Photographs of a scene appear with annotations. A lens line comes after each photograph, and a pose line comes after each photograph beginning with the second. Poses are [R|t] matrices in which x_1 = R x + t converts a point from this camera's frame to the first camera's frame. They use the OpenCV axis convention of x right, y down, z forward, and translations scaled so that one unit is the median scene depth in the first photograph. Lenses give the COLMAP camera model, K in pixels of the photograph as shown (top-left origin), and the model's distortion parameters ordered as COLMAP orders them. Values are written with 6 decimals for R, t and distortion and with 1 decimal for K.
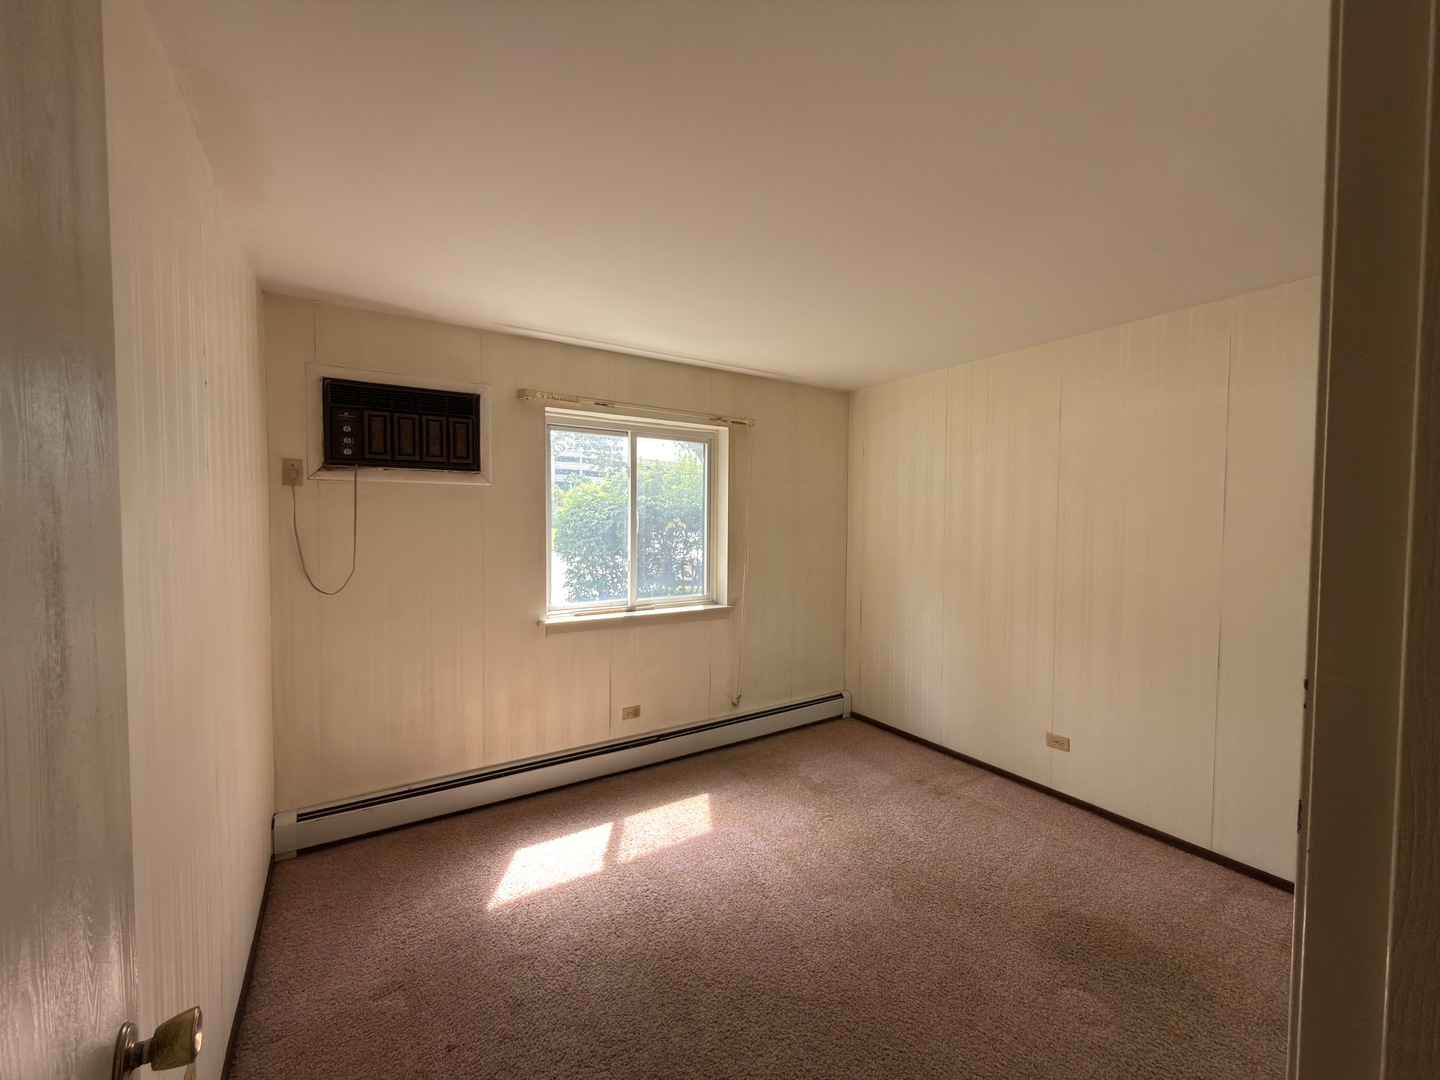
lens RADIAL K [[573.6, 0, 718.3], [0, 573.6, 539.3], [0, 0, 1]] dist [0.001580, -0.000067]
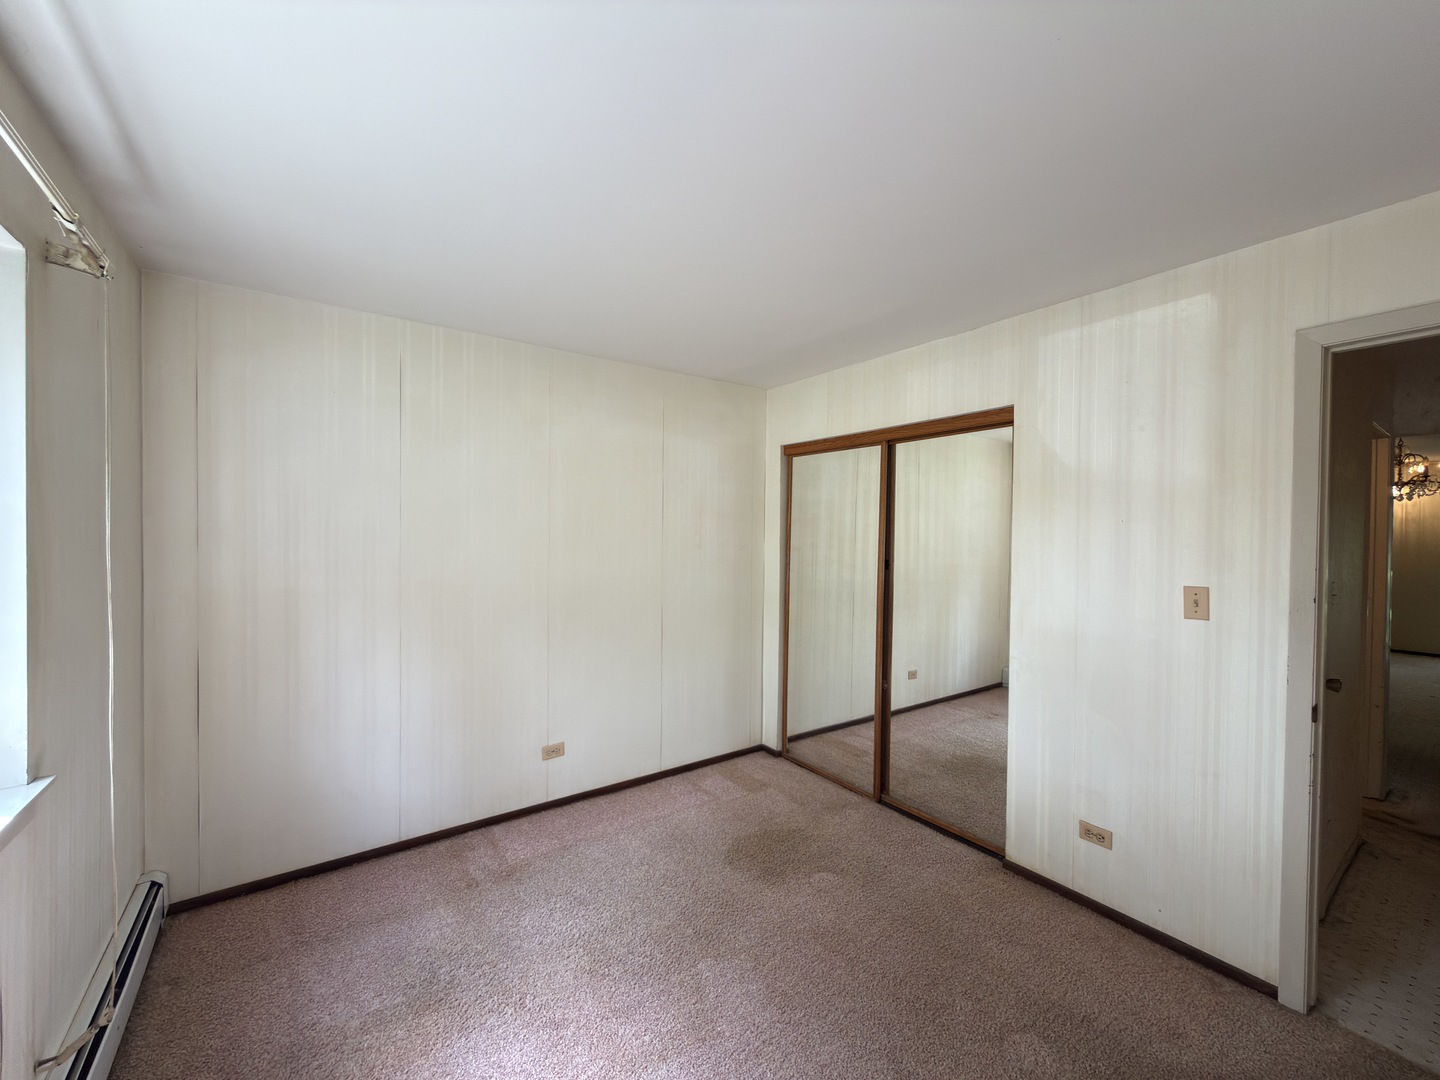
lens RADIAL K [[573.6, 0, 718.3], [0, 573.6, 539.3], [0, 0, 1]] dist [0.001580, -0.000067]
pose [[-0.051758, -0.016151, 0.998529, -0.398192], [0.029510, 0.999408, 0.017695, -0.022788], [-0.998224, 0.030382, -0.051251, 0.726783]]
